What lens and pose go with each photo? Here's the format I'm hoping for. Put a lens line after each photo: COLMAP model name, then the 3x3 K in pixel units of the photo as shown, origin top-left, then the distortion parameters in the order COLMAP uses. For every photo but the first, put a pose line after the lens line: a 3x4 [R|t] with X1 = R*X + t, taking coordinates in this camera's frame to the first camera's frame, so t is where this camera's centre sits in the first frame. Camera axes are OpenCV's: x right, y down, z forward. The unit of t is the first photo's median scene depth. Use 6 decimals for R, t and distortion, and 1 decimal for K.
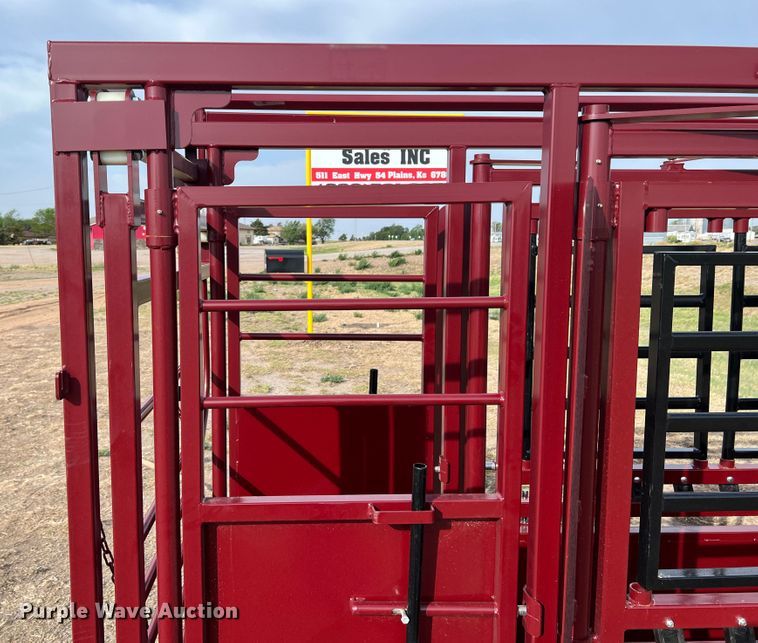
lens RADIAL K [[667.3, 0, 324.4], [0, 667.3, 301.4], [0, 0, 1]] dist [0.011216, -0.003438]
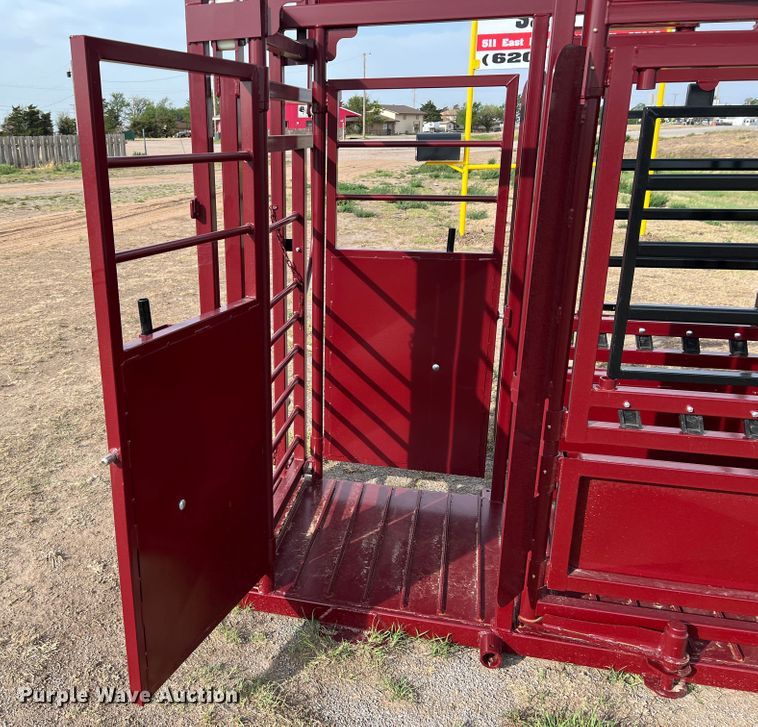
lens RADIAL K [[733.3, 0, 265.6], [0, 733.3, 364.4], [0, 0, 1]] dist [0.070588, -0.129893]
pose [[0.953454, 0.077040, -0.291531, 0.162911], [-0.012270, 0.975924, 0.217766, 0.061705], [0.301289, -0.204053, 0.931444, -0.342232]]
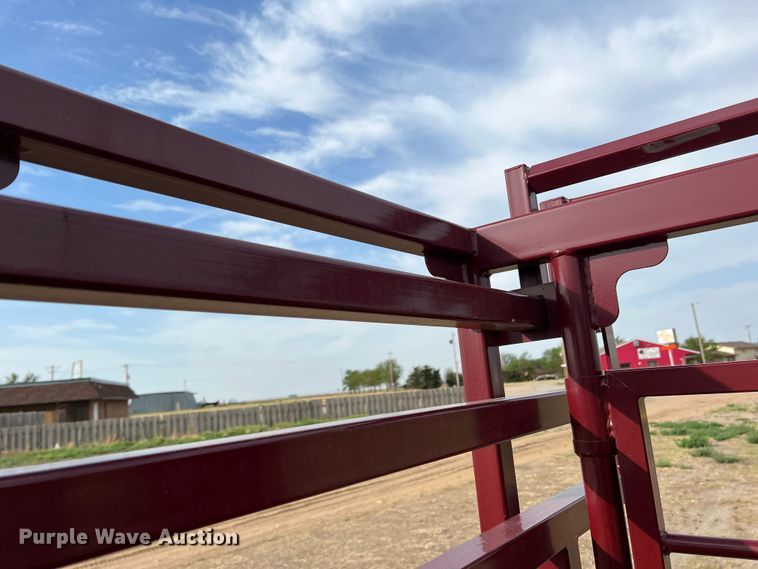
lens RADIAL K [[588.0, 0, 365.0], [0, 588.0, 279.3], [0, 0, 1]] dist [-0.001269, -0.005945]
pose [[0.761586, -0.178609, -0.622965, -0.013767], [0.019188, 0.967064, -0.253807, -0.106354], [0.647780, 0.181342, 0.739930, 0.581837]]
